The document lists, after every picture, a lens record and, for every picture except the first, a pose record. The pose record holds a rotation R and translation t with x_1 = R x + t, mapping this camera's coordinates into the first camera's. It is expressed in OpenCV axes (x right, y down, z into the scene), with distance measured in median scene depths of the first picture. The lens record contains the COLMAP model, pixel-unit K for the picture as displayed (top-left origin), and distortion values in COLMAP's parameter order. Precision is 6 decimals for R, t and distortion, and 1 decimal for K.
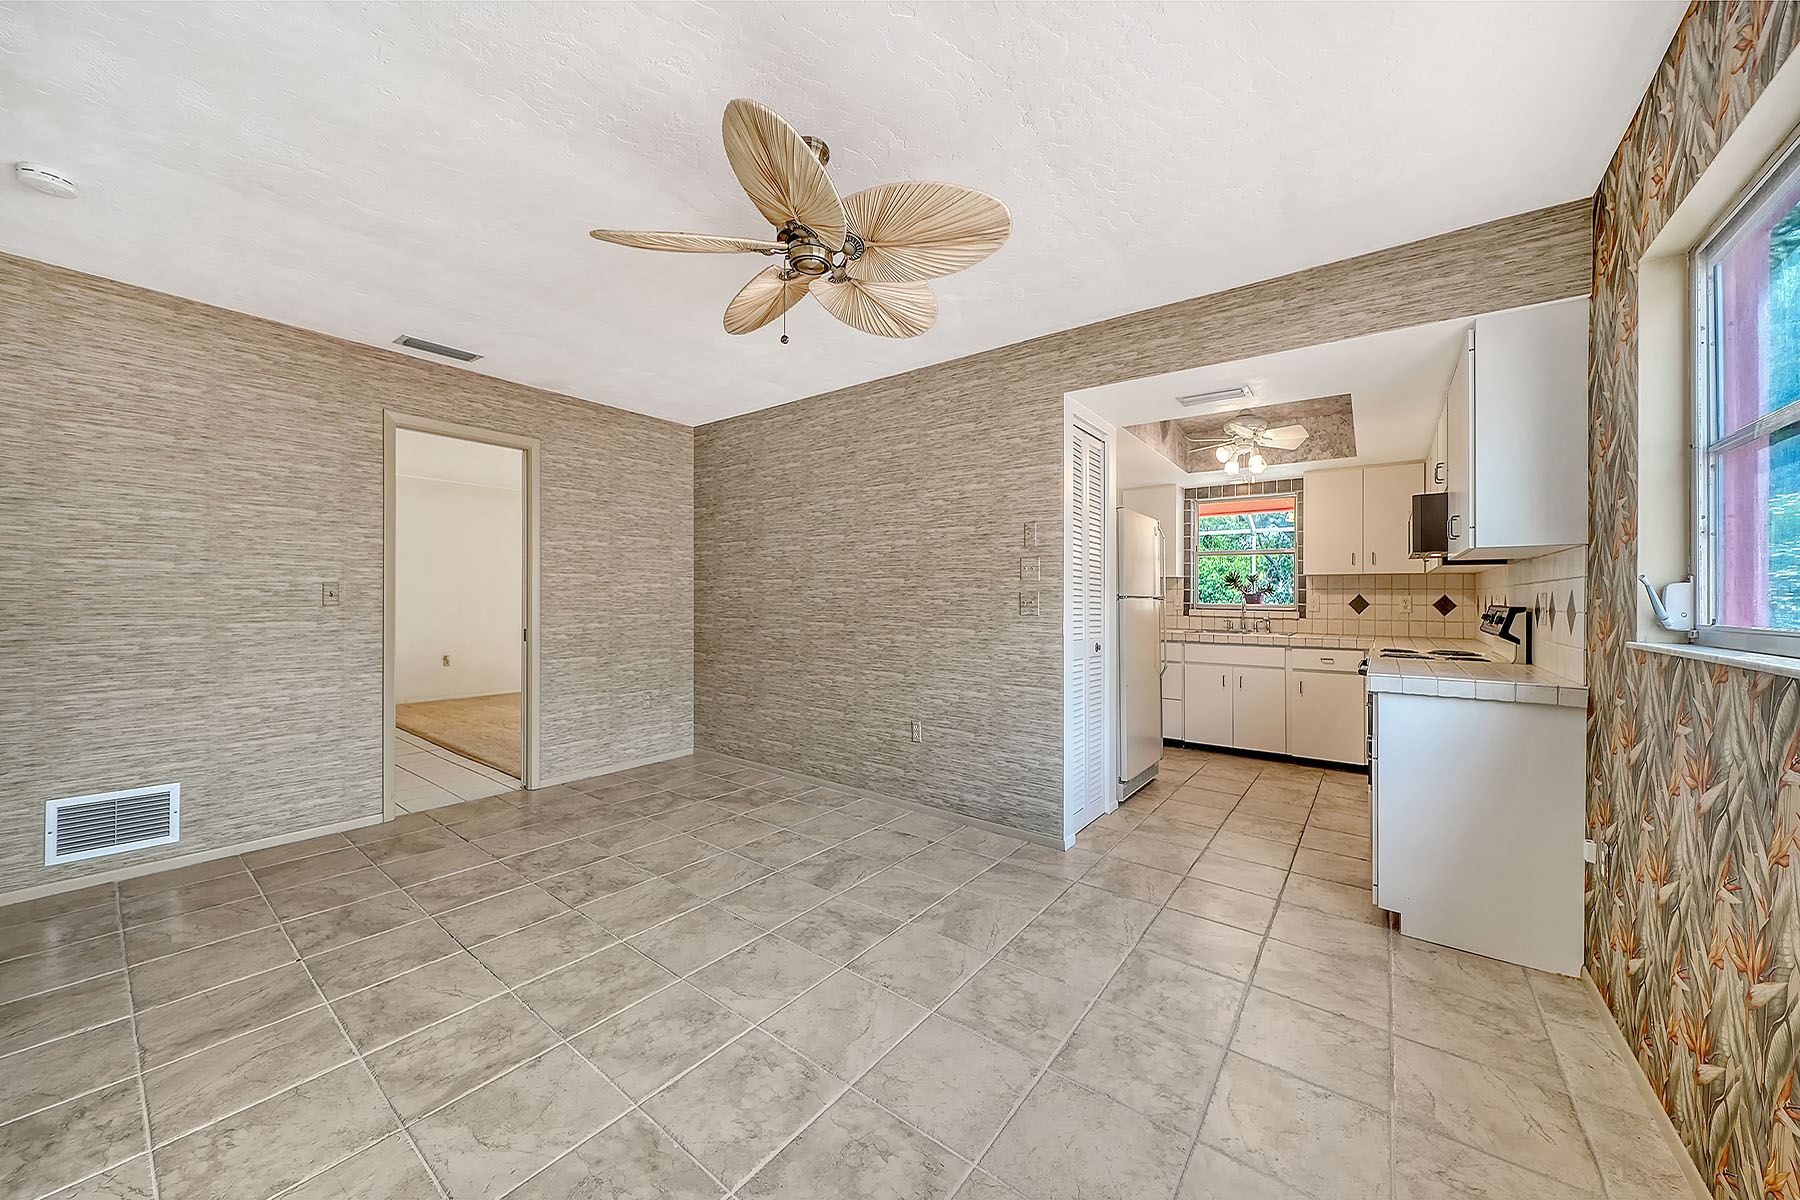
lens RADIAL K [[645.5, 0, 882.9], [0, 645.5, 585.9], [0, 0, 1]] dist [-0.000581, -0.000085]
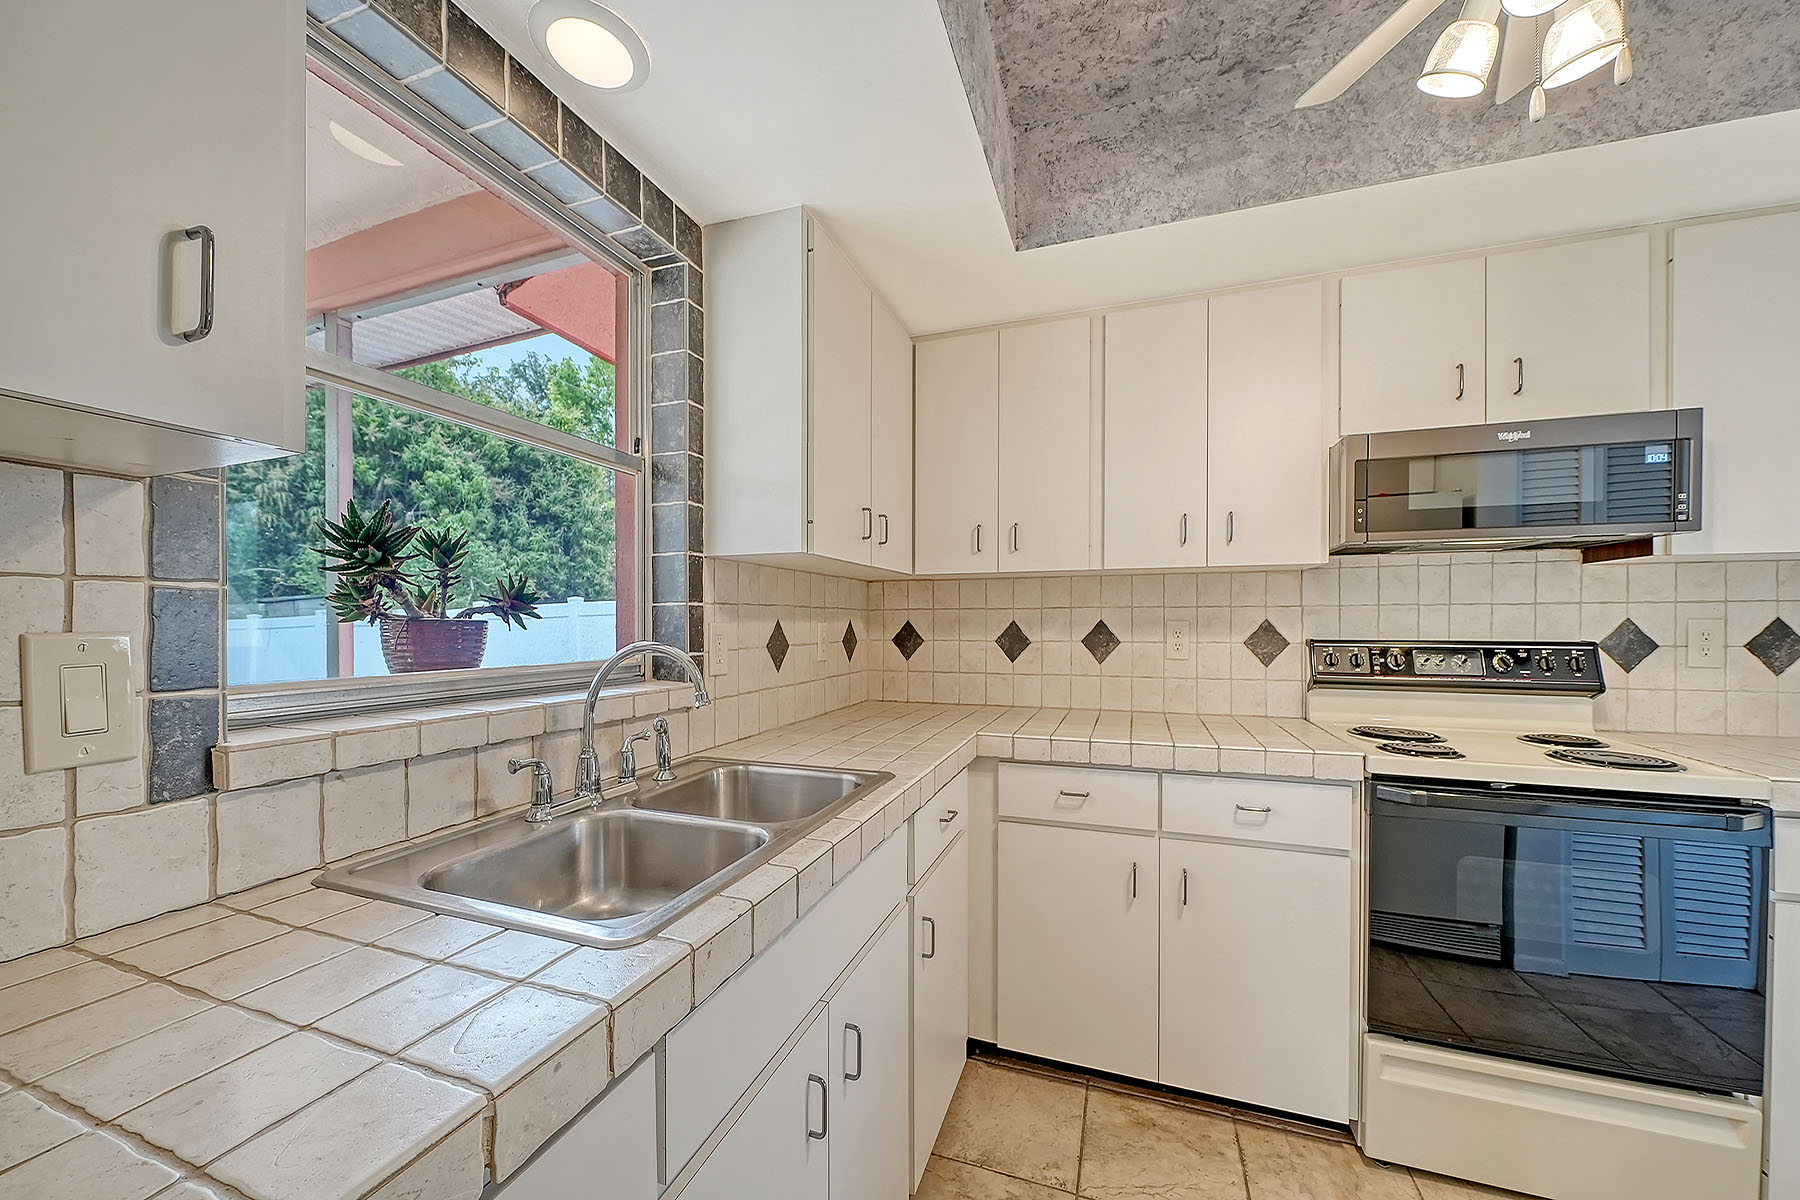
lens RADIAL K [[635.8, 0, 908.4], [0, 635.8, 626.2], [0, 0, 1]] dist [-0.001412, -0.000071]
pose [[-0.328759, -0.012025, 0.944337, 0.349825], [-0.013348, 0.999878, 0.008085, 0.012399], [-0.944319, -0.009947, -0.328880, 1.020618]]
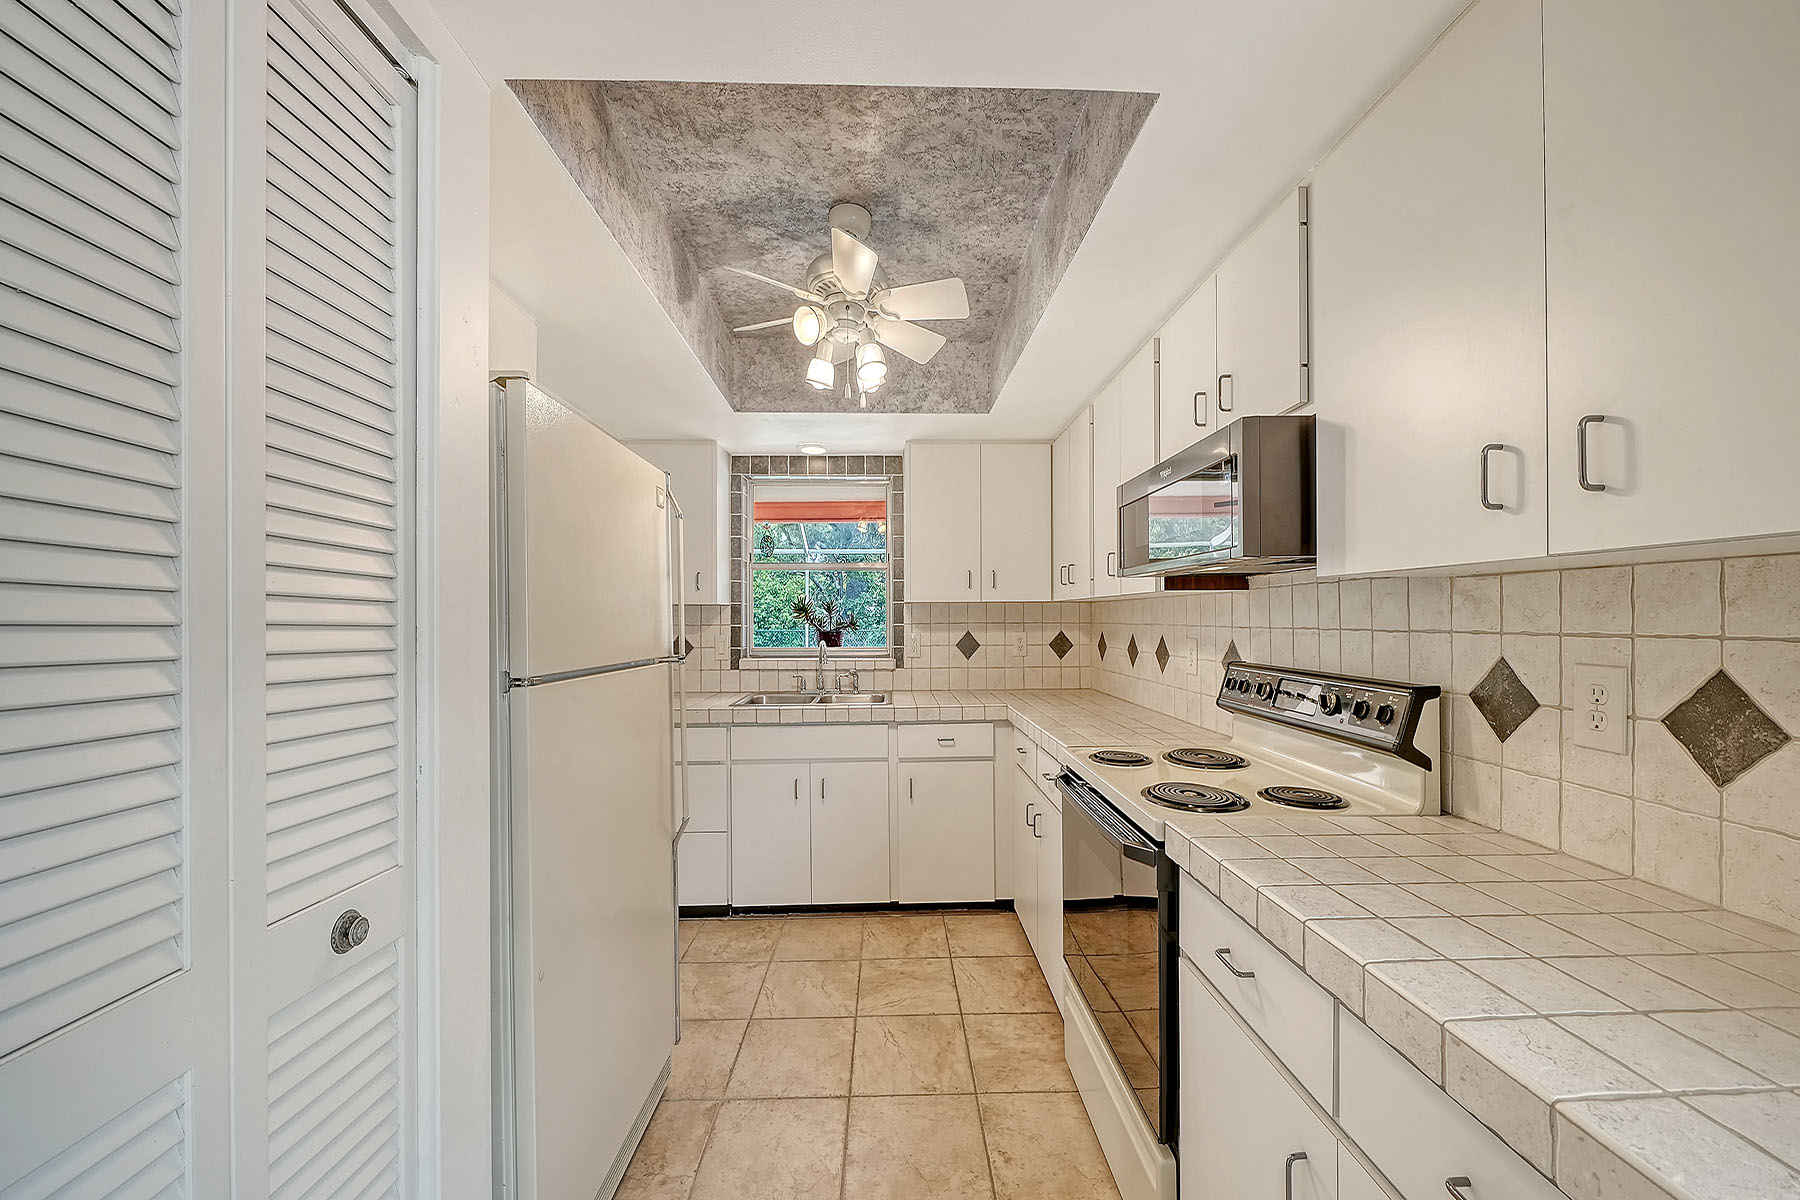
lens RADIAL K [[638.6, 0, 903.7], [0, 638.6, 614.9], [0, 0, 1]] dist [-0.003143, -0.000276]
pose [[0.772195, -0.008652, 0.635327, 0.242253], [0.001338, 0.999927, 0.011990, -0.012238], [-0.635385, -0.008409, 0.772150, 0.500129]]
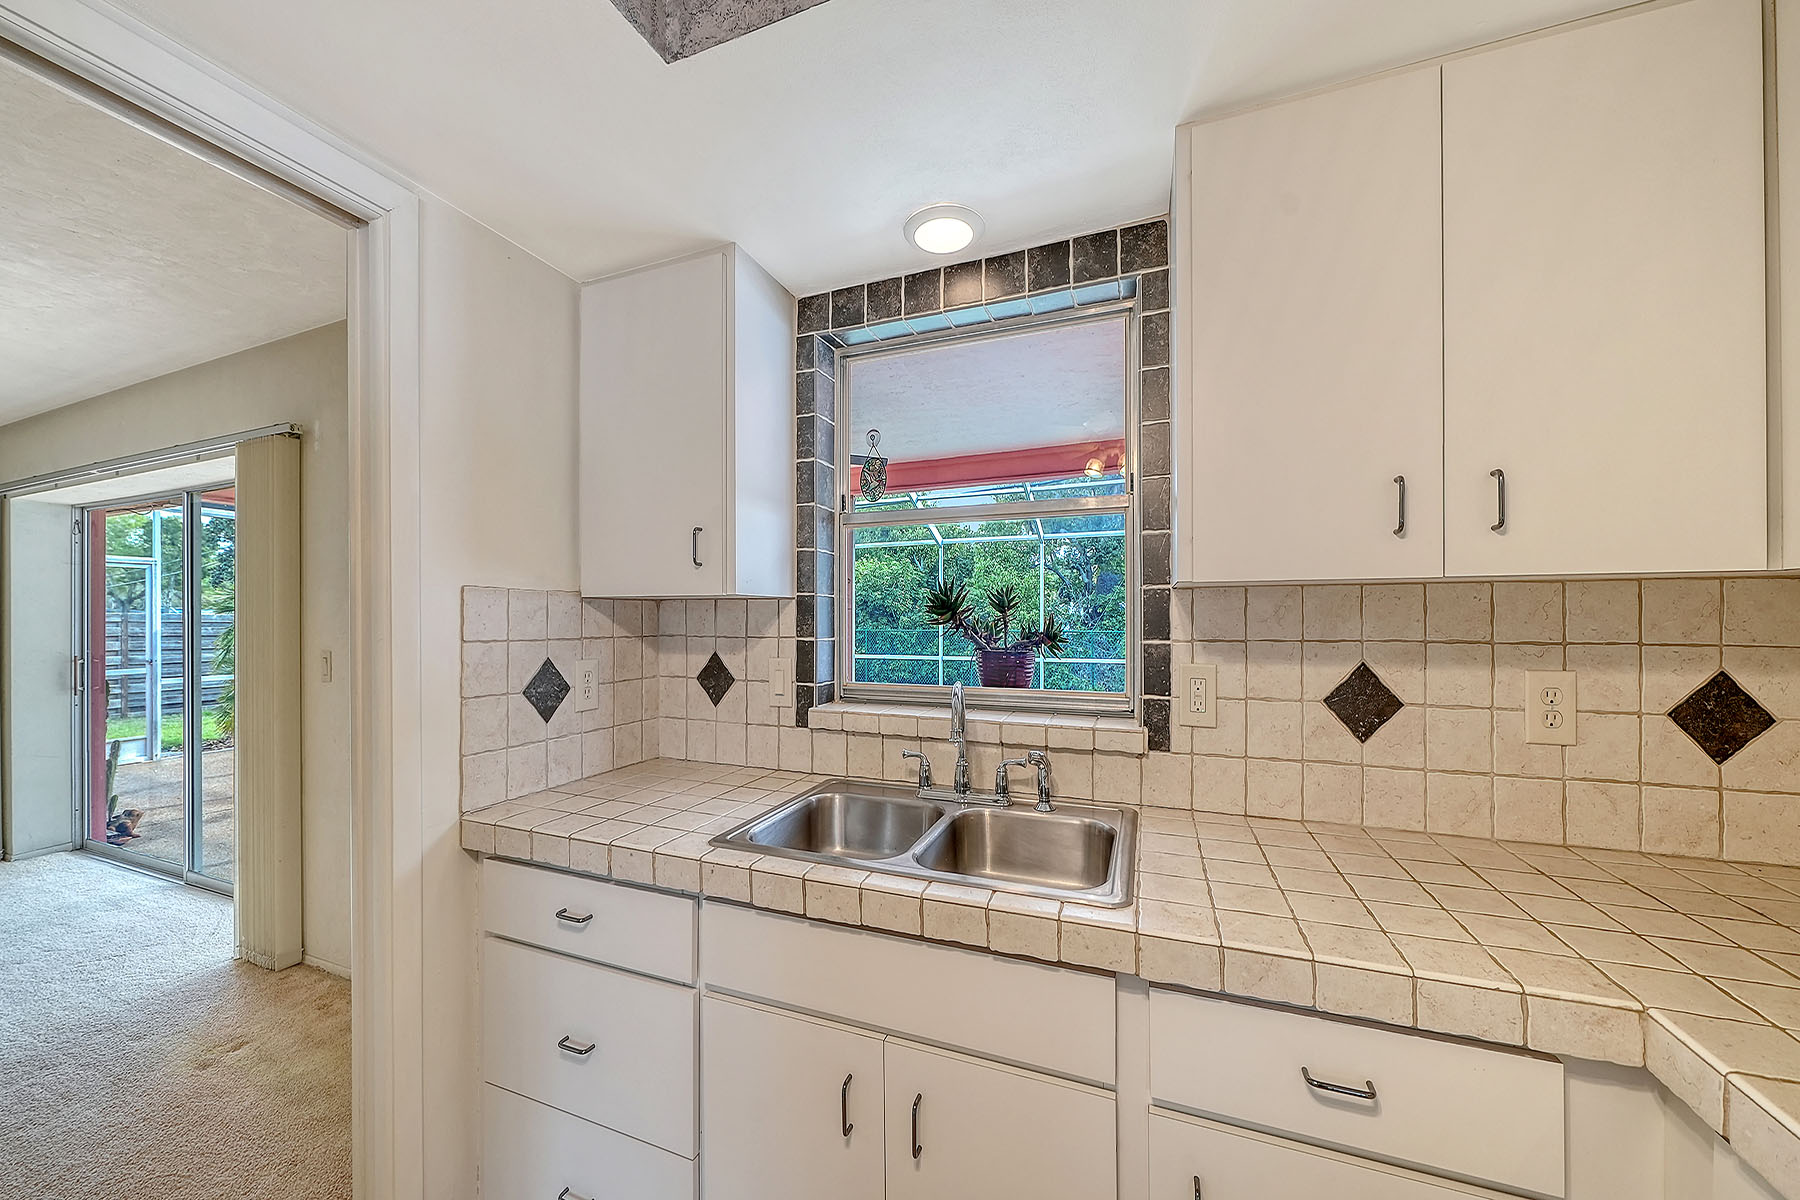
lens RADIAL K [[638.6, 0, 903.7], [0, 638.6, 614.9], [0, 0, 1]] dist [-0.003143, -0.000276]
pose [[0.956586, -0.010727, 0.291252, 0.481373], [0.006903, 0.999876, 0.014156, -0.010117], [-0.291368, -0.011531, 0.956542, 0.792167]]
